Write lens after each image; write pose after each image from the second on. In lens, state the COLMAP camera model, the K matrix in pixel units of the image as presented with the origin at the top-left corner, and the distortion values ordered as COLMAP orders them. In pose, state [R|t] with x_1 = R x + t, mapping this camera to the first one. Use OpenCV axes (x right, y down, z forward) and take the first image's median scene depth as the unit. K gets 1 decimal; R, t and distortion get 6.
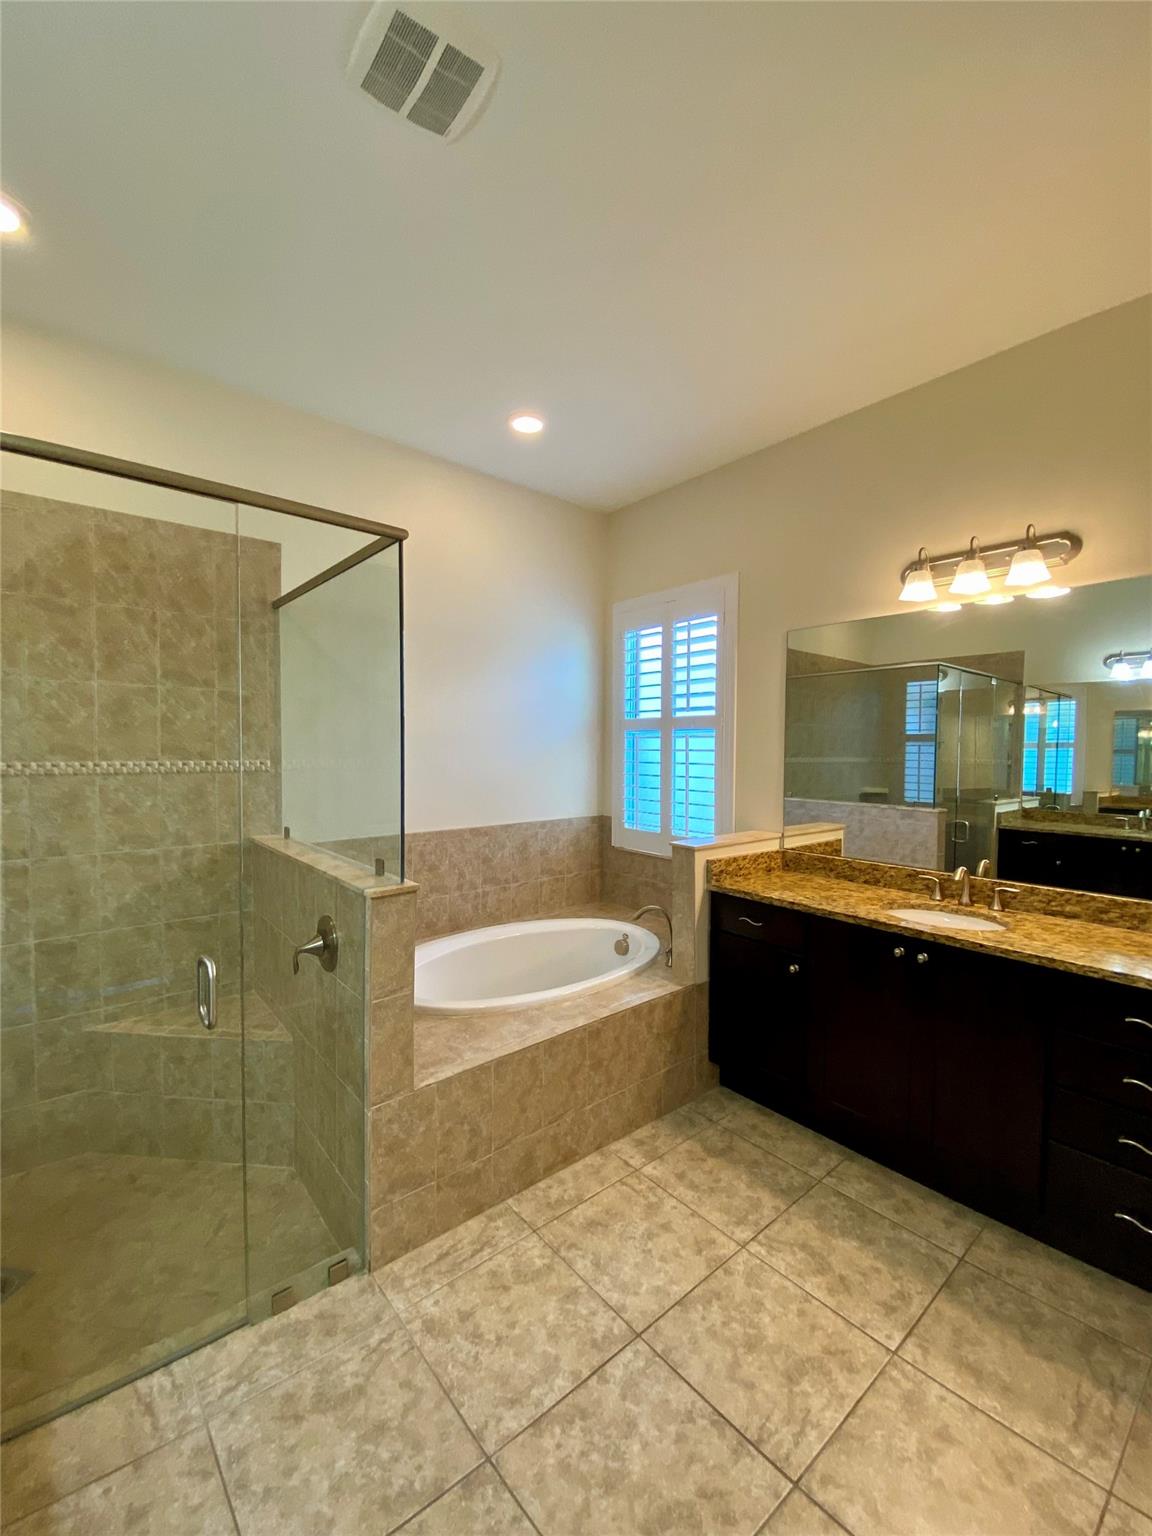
lens RADIAL K [[624.2, 0, 581.6], [0, 624.2, 779.5], [0, 0, 1]] dist [-0.002552, -0.011097]
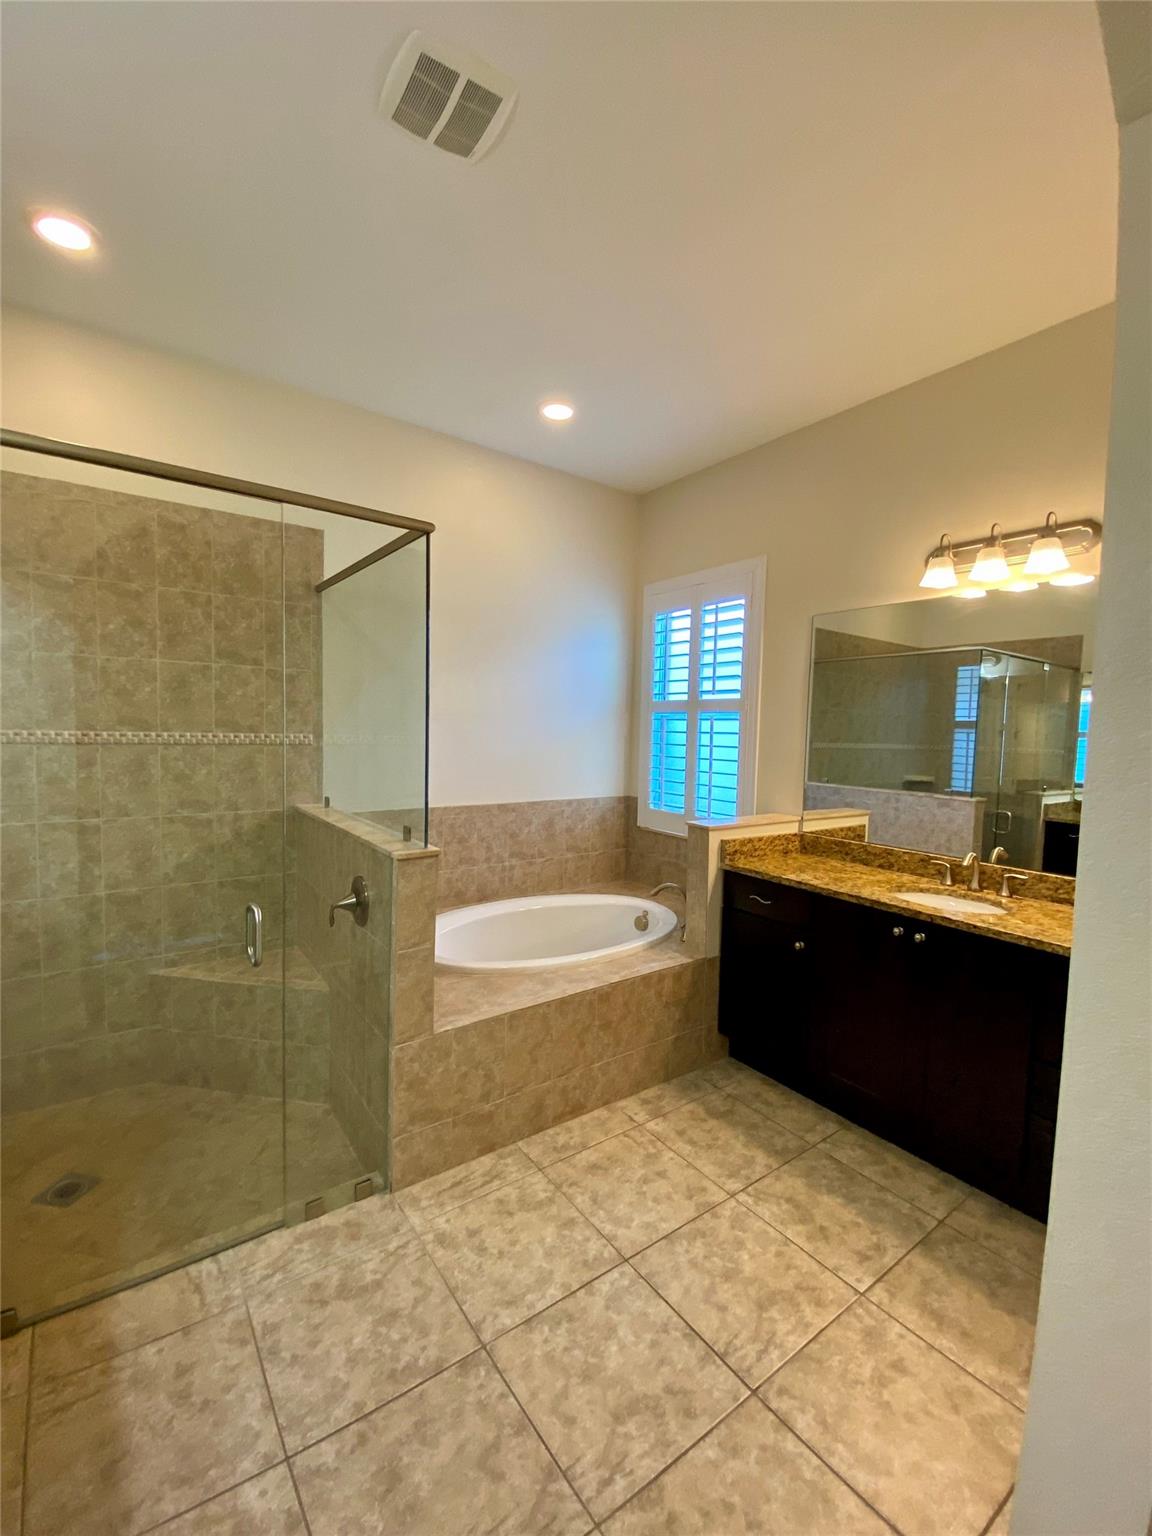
lens RADIAL K [[644.9, 0, 583.4], [0, 644.9, 781.6], [0, 0, 1]] dist [-0.001756, -0.010266]
pose [[0.997186, 0.024176, -0.070961, 0.059517], [-0.022005, 0.999270, 0.031221, 0.006757], [0.071664, -0.029572, 0.996990, -0.097691]]
